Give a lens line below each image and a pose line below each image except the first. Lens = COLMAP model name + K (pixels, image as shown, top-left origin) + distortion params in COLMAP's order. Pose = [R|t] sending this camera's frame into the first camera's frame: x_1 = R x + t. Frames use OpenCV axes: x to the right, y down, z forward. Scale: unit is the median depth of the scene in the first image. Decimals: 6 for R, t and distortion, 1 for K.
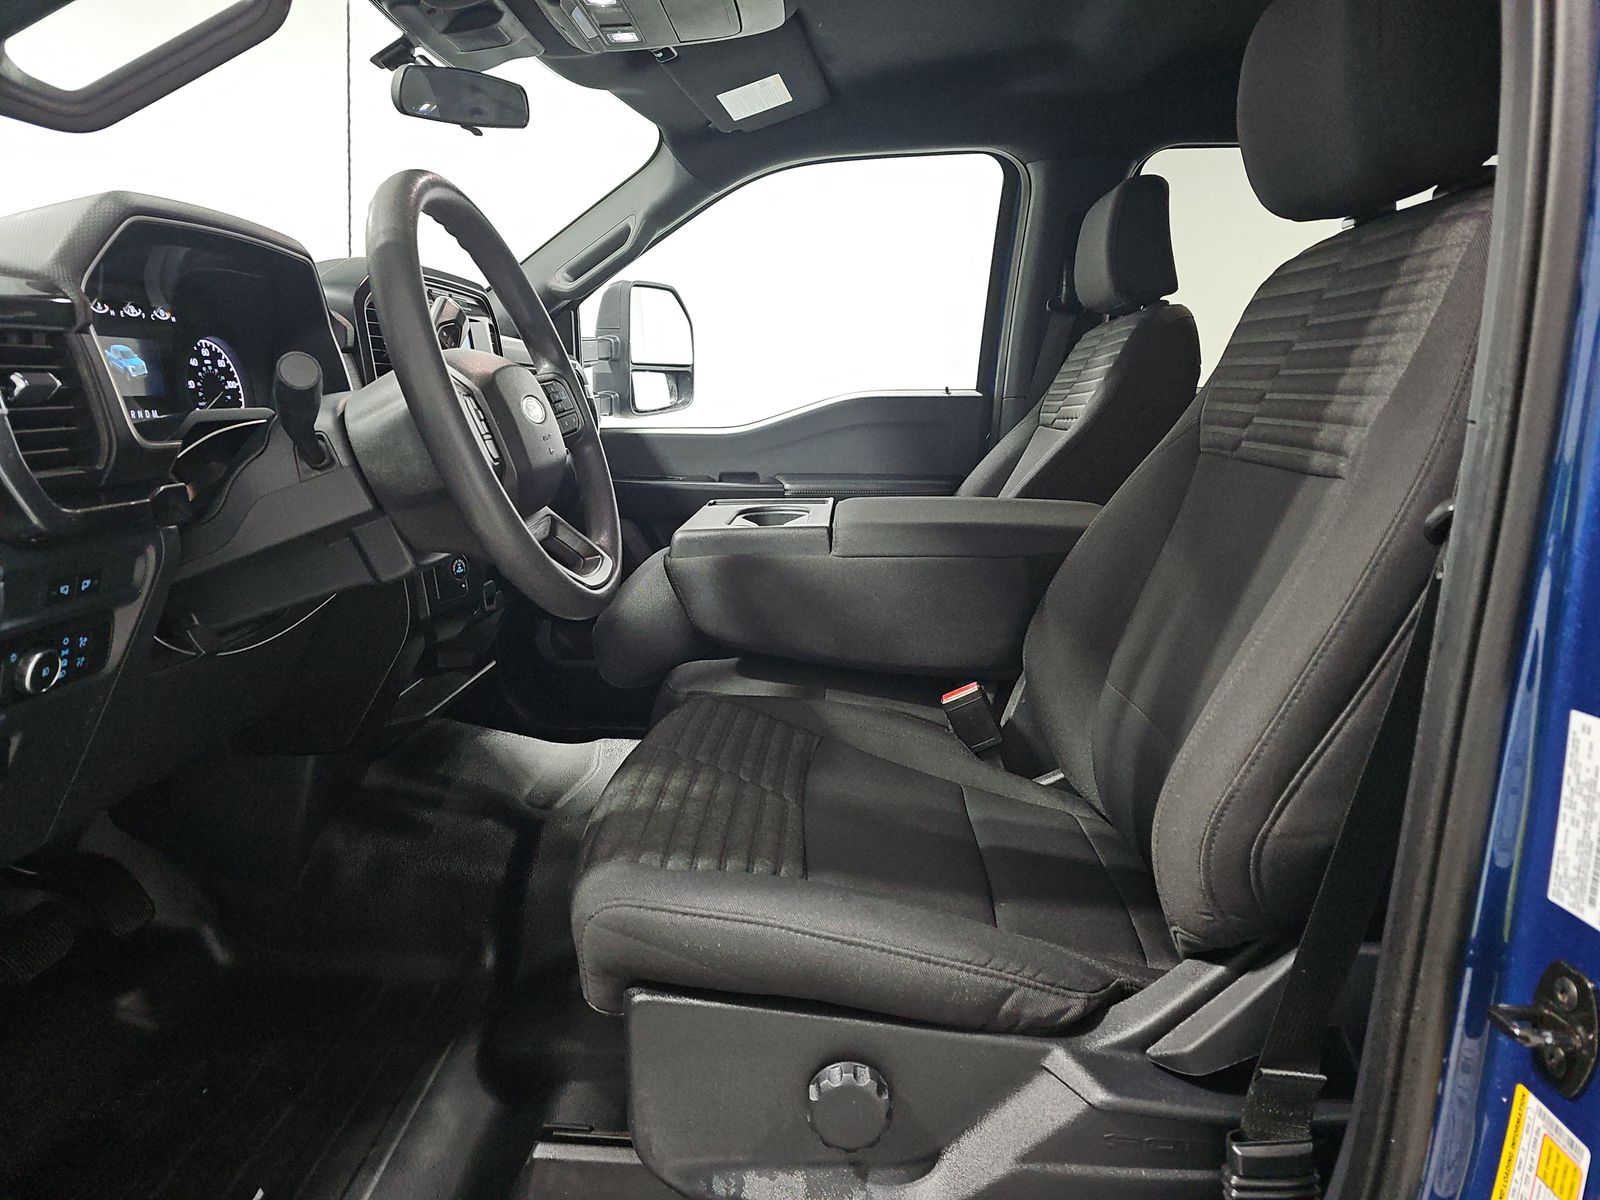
lens RADIAL K [[1049.5, 0, 802.5], [0, 1049.5, 574.2], [0, 0, 1]] dist [0.091980, -0.086008]
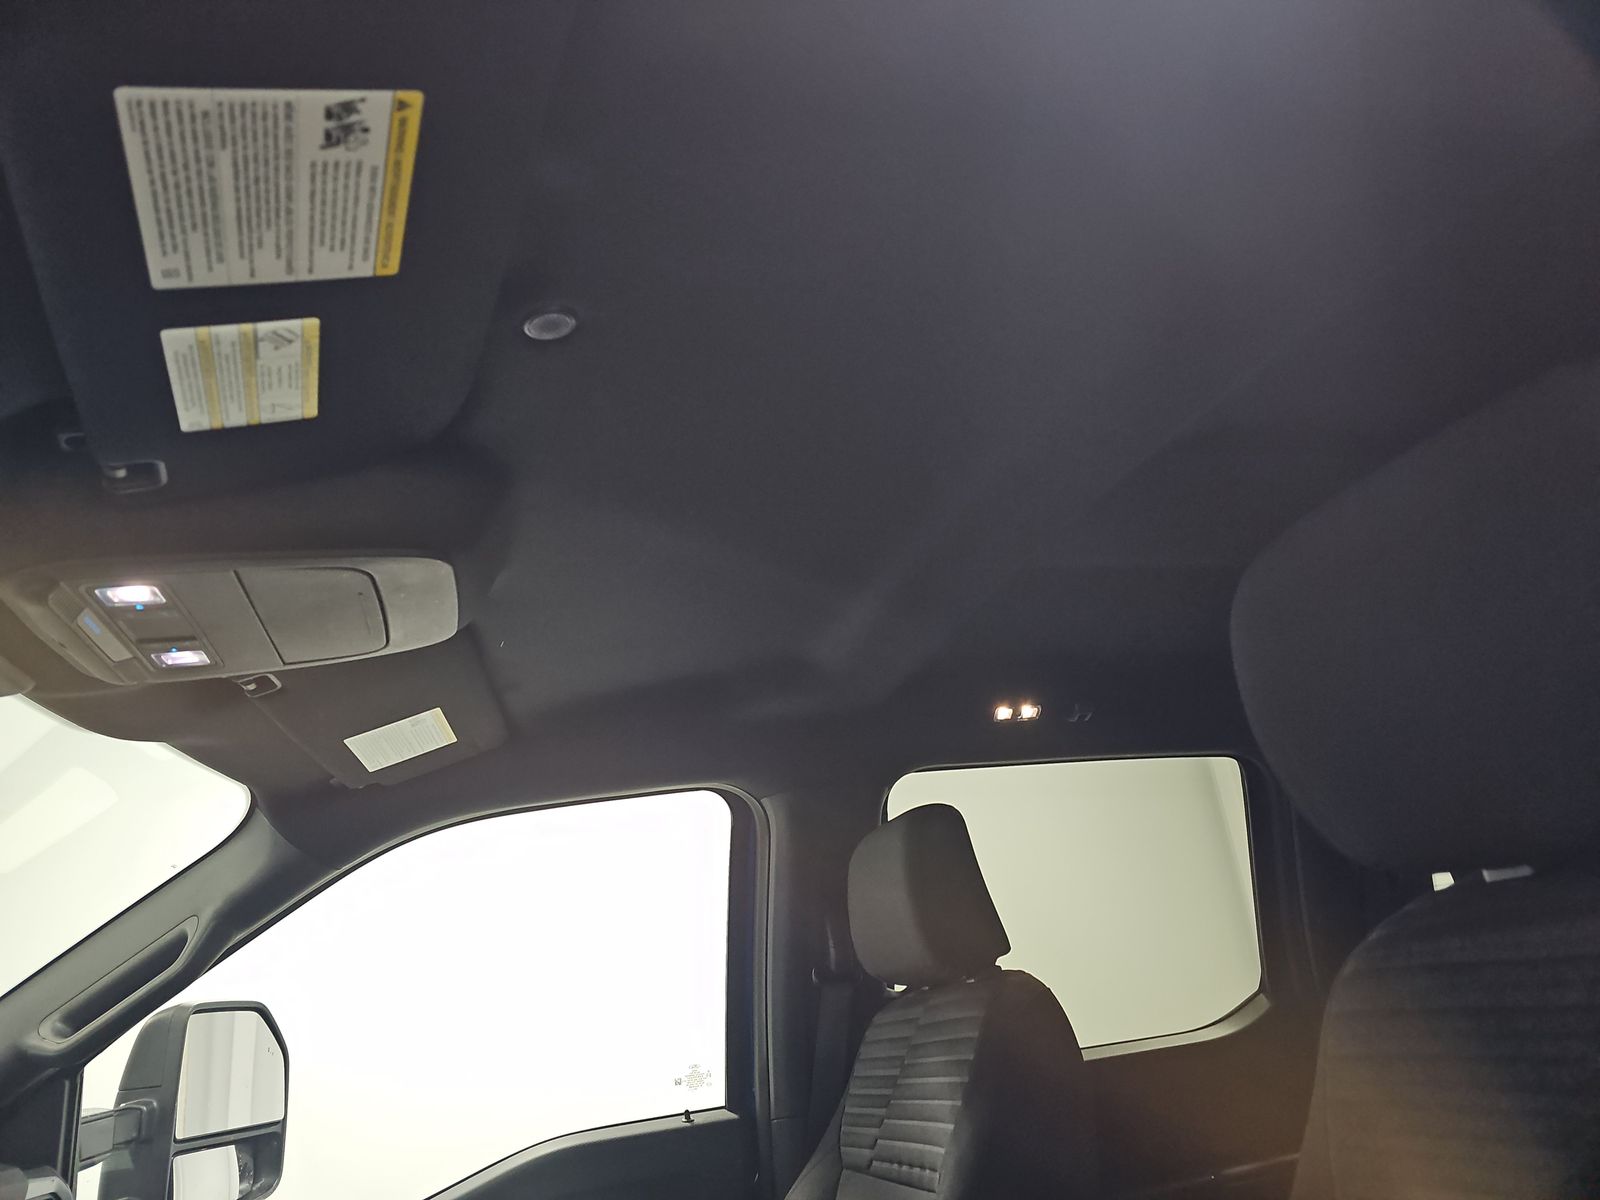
lens RADIAL K [[1049.5, 0, 802.5], [0, 1049.5, 574.2], [0, 0, 1]] dist [0.091980, -0.086008]
pose [[0.946940, 0.000901, 0.321410, -0.017177], [0.175503, 0.836306, -0.519413, -0.104703], [-0.269266, 0.548262, 0.791773, 0.257794]]
